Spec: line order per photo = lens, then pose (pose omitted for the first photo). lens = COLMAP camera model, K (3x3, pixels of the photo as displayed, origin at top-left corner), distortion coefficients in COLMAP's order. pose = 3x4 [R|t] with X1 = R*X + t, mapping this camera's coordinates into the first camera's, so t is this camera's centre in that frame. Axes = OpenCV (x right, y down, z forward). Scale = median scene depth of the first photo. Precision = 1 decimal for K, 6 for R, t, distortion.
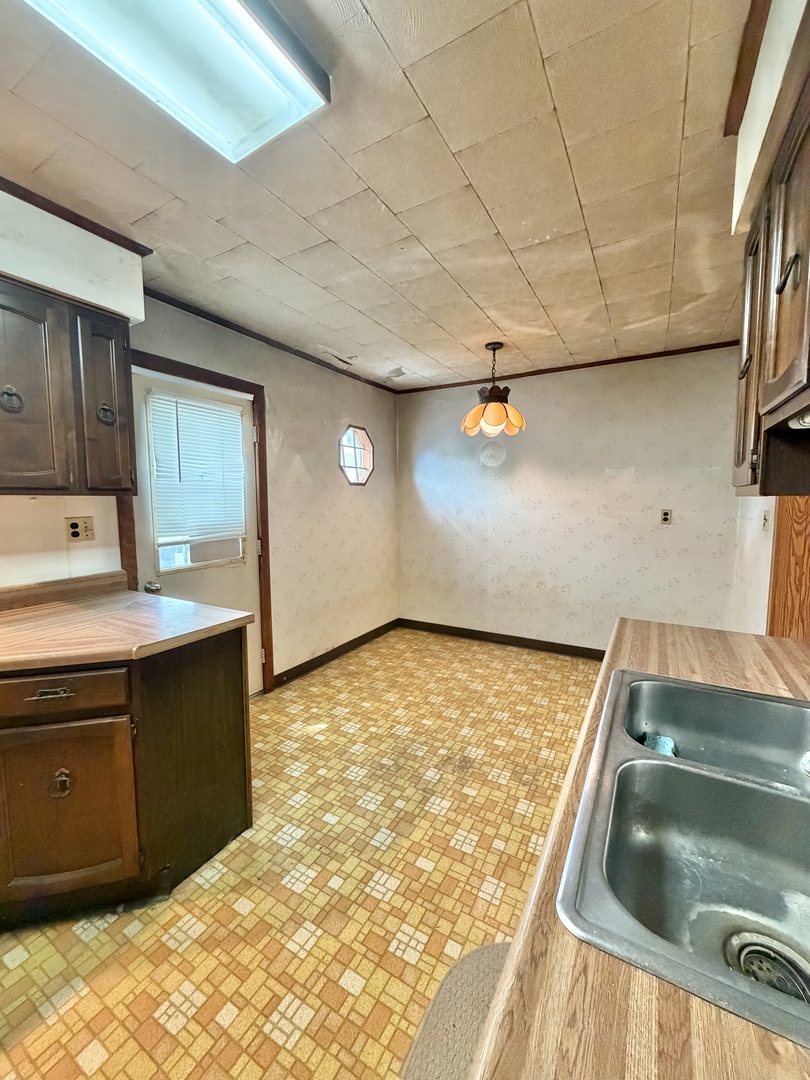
lens RADIAL K [[429.4, 0, 406.1], [0, 429.4, 537.2], [0, 0, 1]] dist [-0.000371, 0.000393]
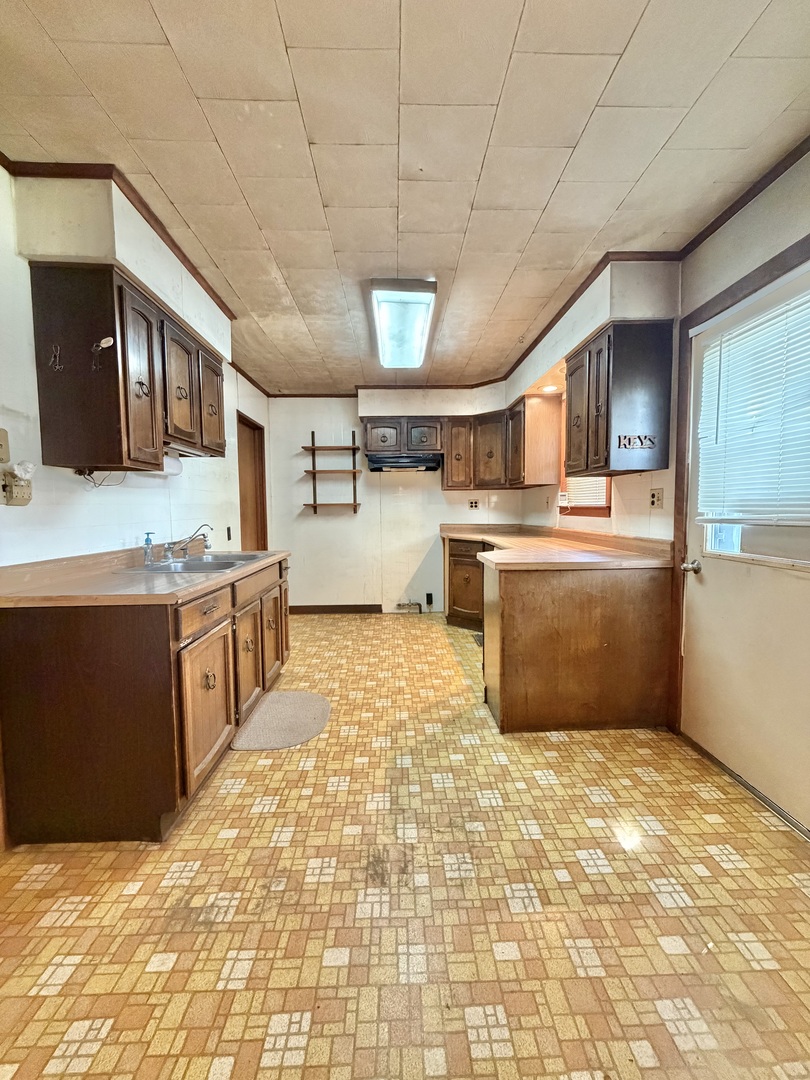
lens RADIAL K [[429.4, 0, 405.0], [0, 429.4, 535.0], [0, 0, 1]] dist [-0.000371, 0.000393]
pose [[-0.853221, 0.043133, -0.519763, 0.455196], [-0.037061, 0.989041, 0.142914, -0.063860], [0.520231, 0.141200, -0.842272, 1.645669]]
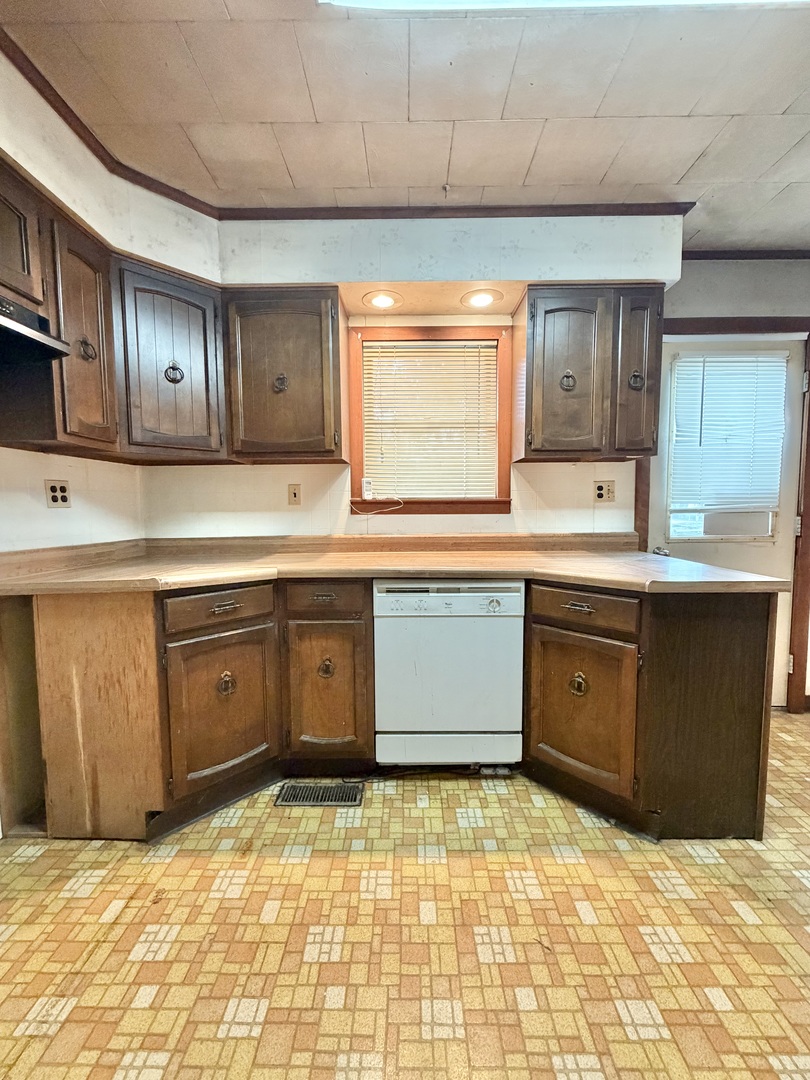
lens RADIAL K [[429.4, 0, 406.2], [0, 429.4, 536.6], [0, 0, 1]] dist [-0.000371, 0.000393]
pose [[0.491905, 0.060658, -0.868533, -0.013325], [-0.073102, 0.996925, 0.028222, 0.107578], [0.867575, 0.049609, 0.494826, -0.023540]]
